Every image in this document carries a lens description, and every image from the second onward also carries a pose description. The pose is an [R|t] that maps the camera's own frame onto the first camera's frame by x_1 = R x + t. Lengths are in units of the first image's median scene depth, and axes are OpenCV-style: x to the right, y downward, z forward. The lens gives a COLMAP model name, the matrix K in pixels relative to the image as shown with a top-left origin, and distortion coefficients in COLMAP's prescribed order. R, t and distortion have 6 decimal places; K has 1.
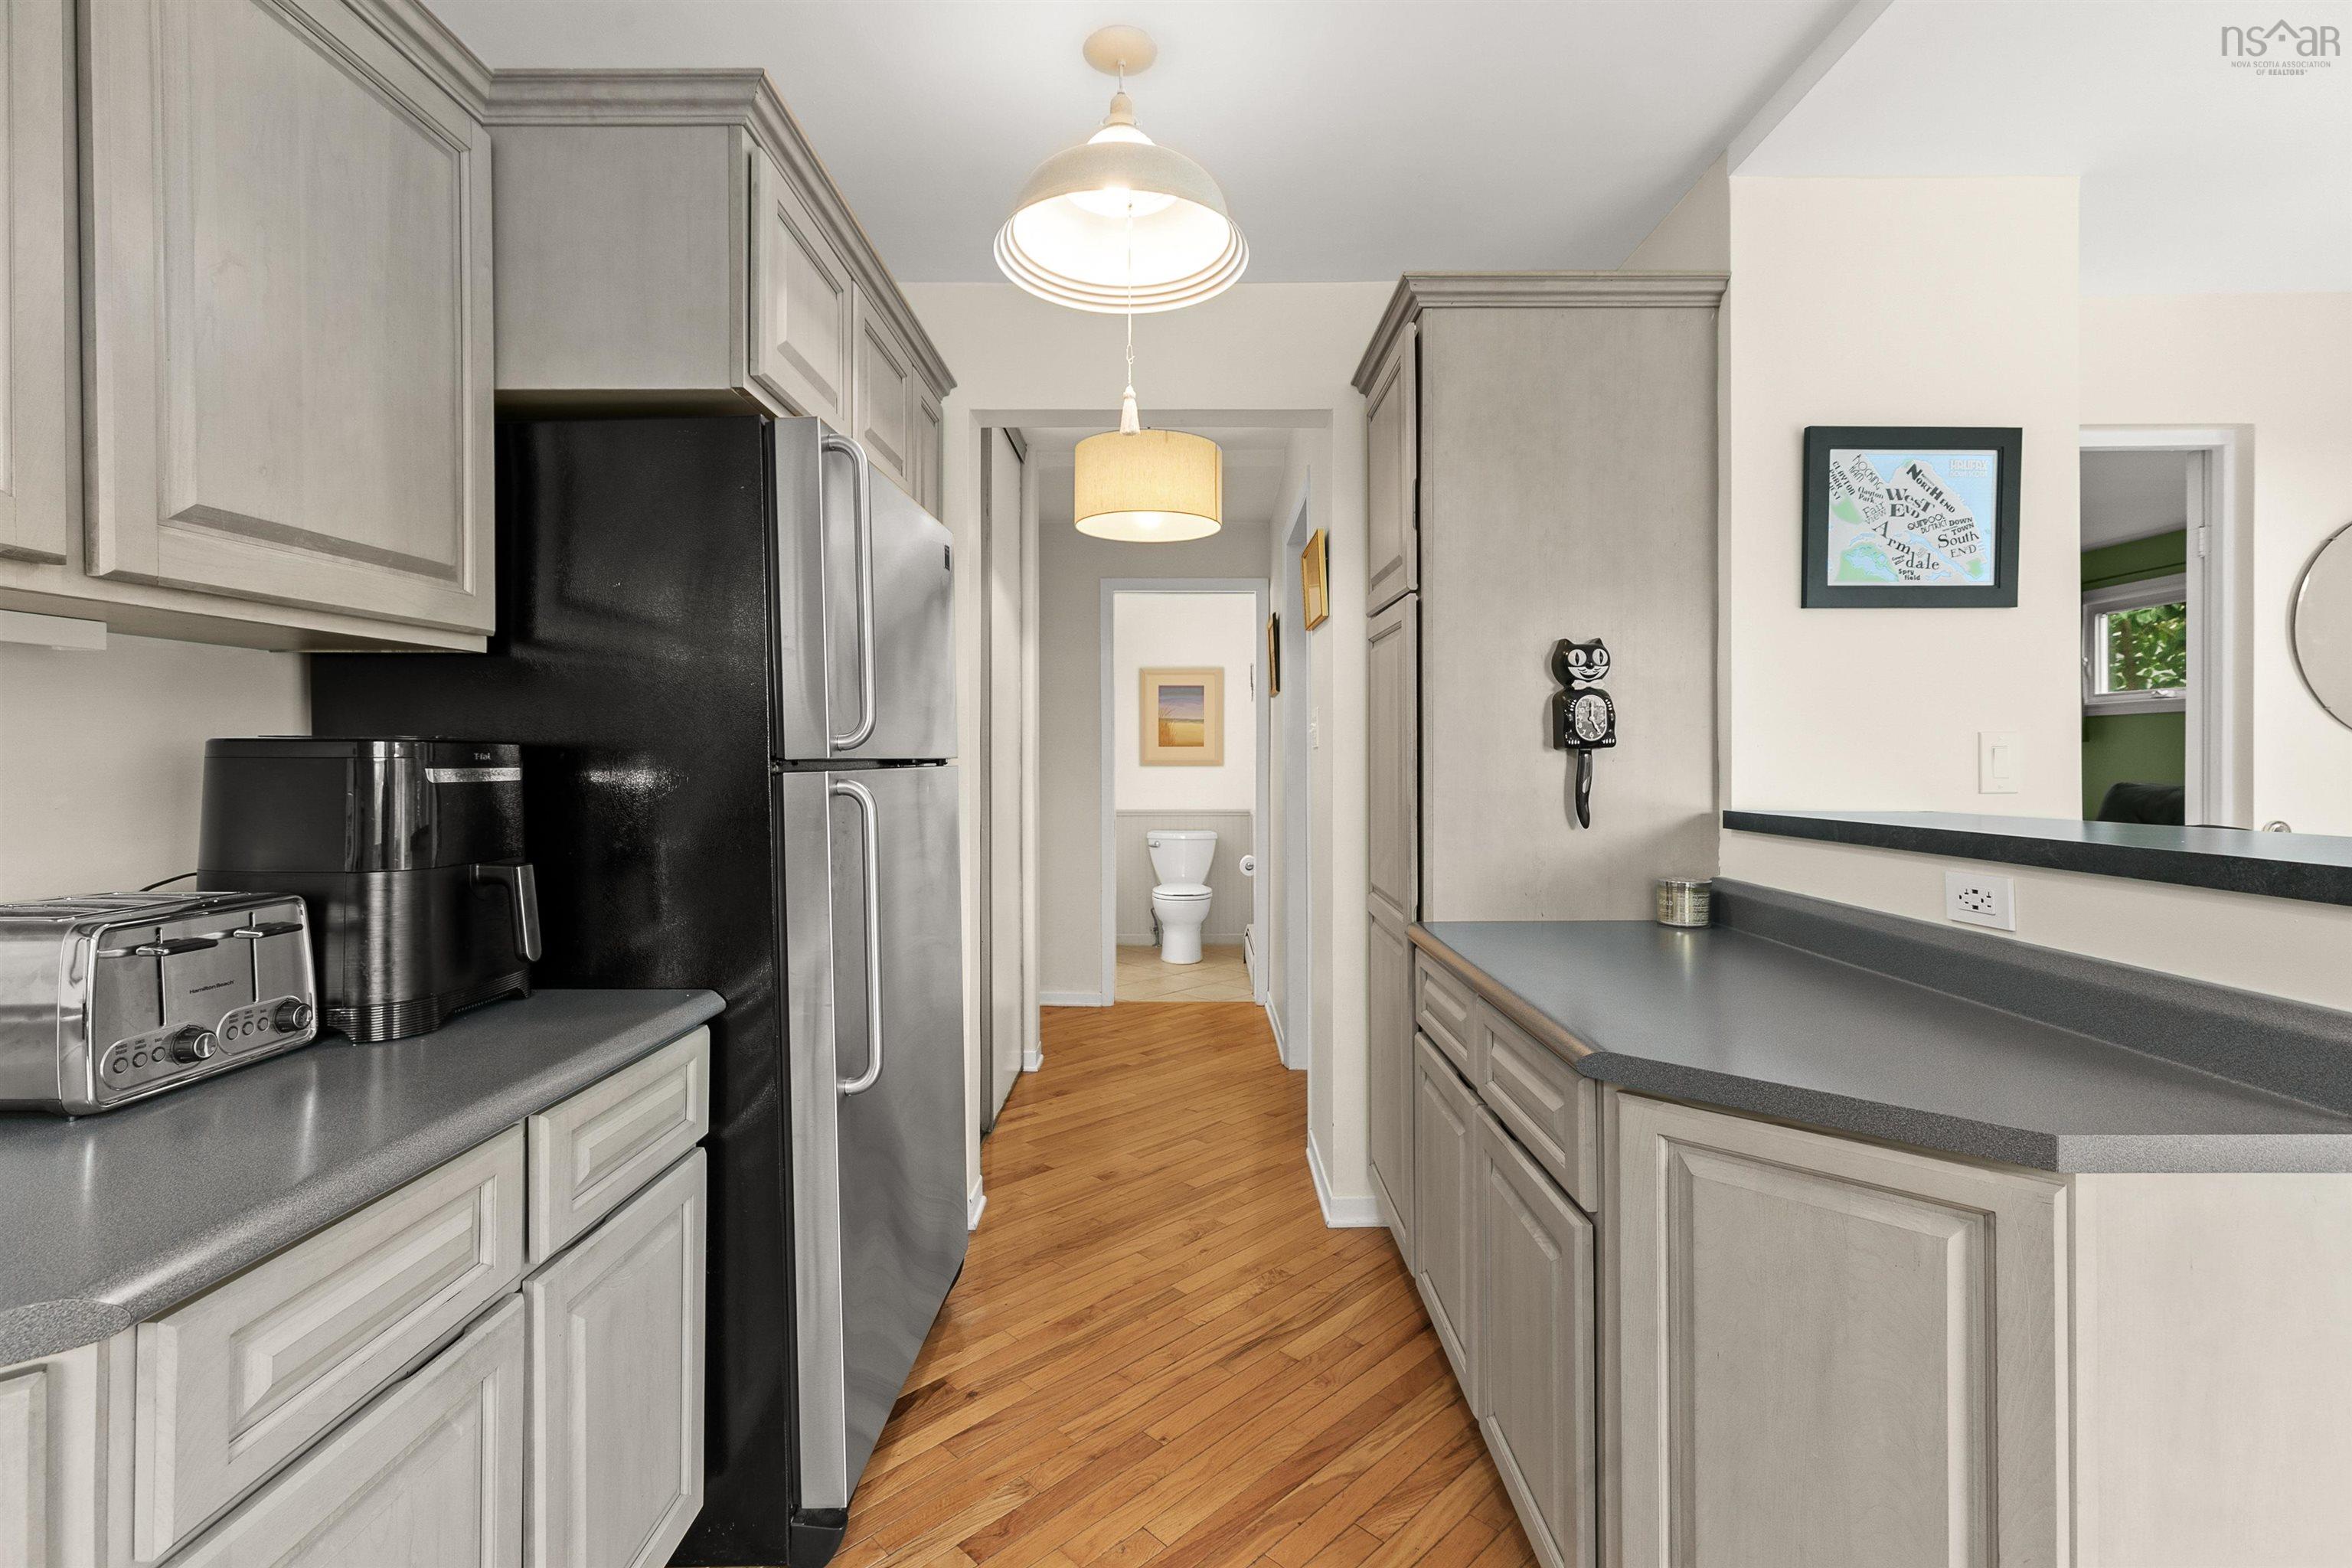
lens RADIAL K [[1073.0, 0, 1177.2], [0, 1073.0, 763.1], [0, 0, 1]] dist [-0.000798, -0.001197]
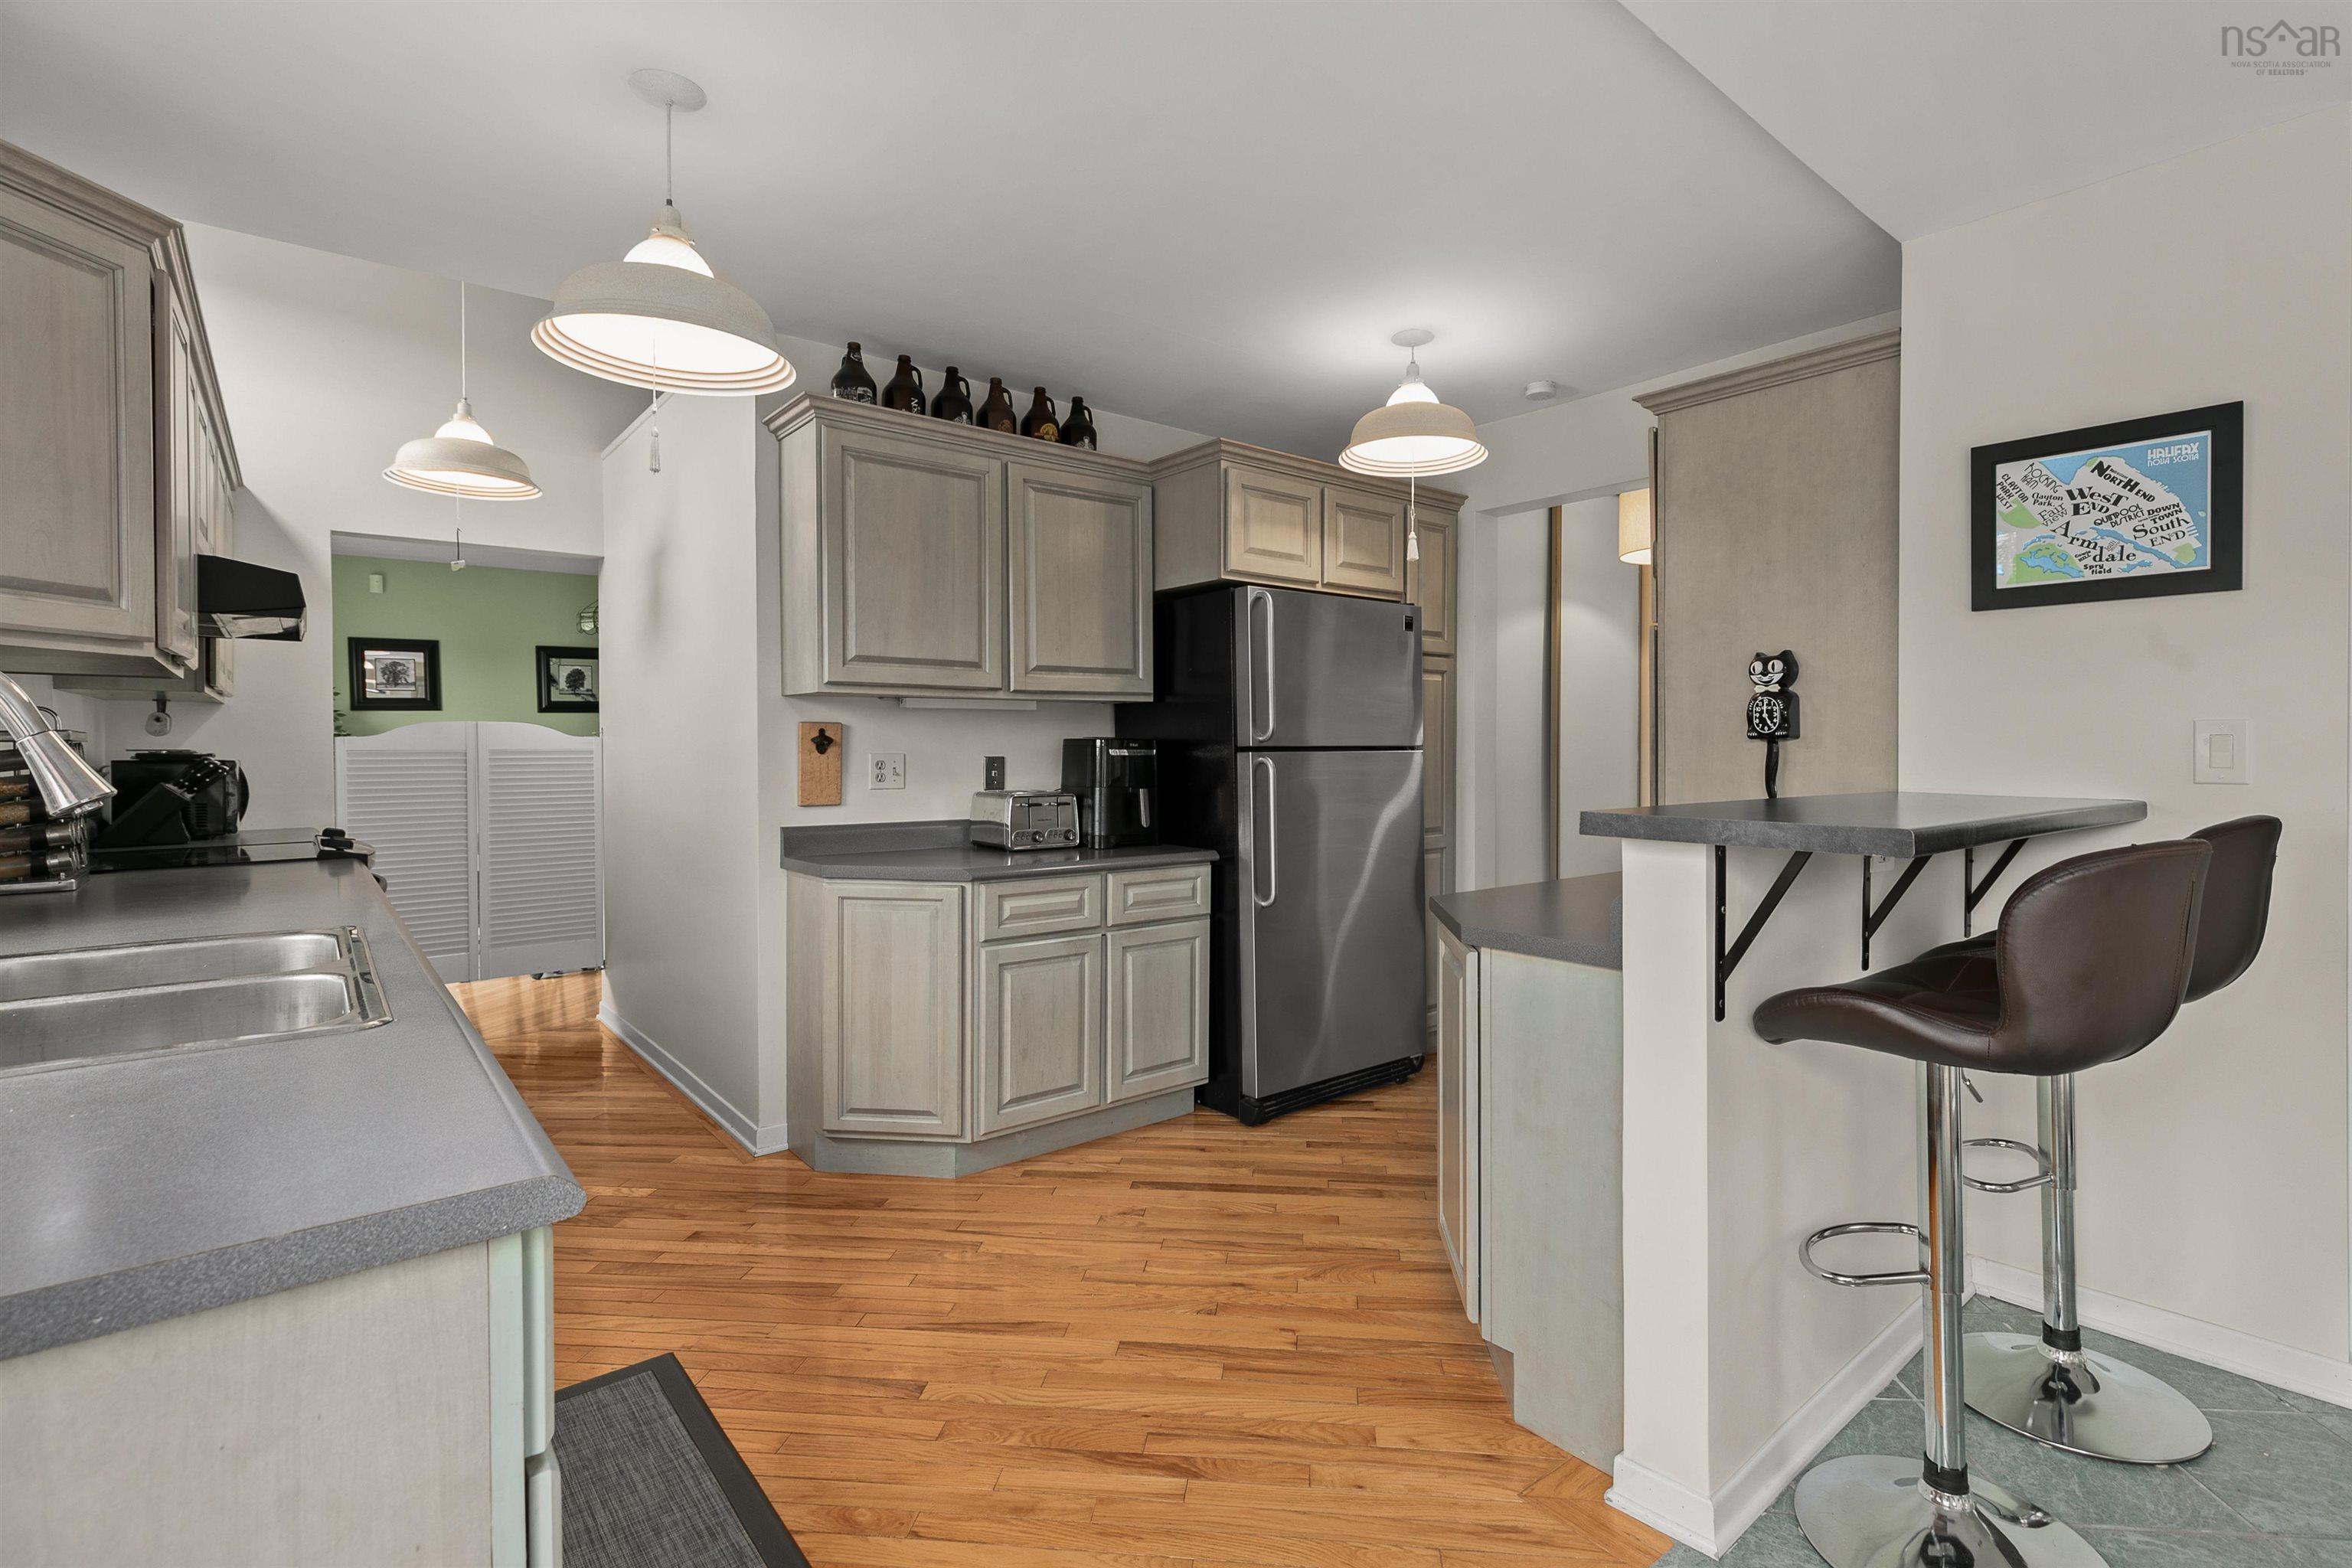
lens RADIAL K [[1073.0, 0, 1176.2], [0, 1073.0, 770.0], [0, 0, 1]] dist [-0.000798, -0.001197]
pose [[0.621618, 0.019184, -0.783085, 0.947271], [-0.004416, 0.999770, 0.020986, -0.000580], [0.783308, -0.009587, 0.621560, -0.335229]]
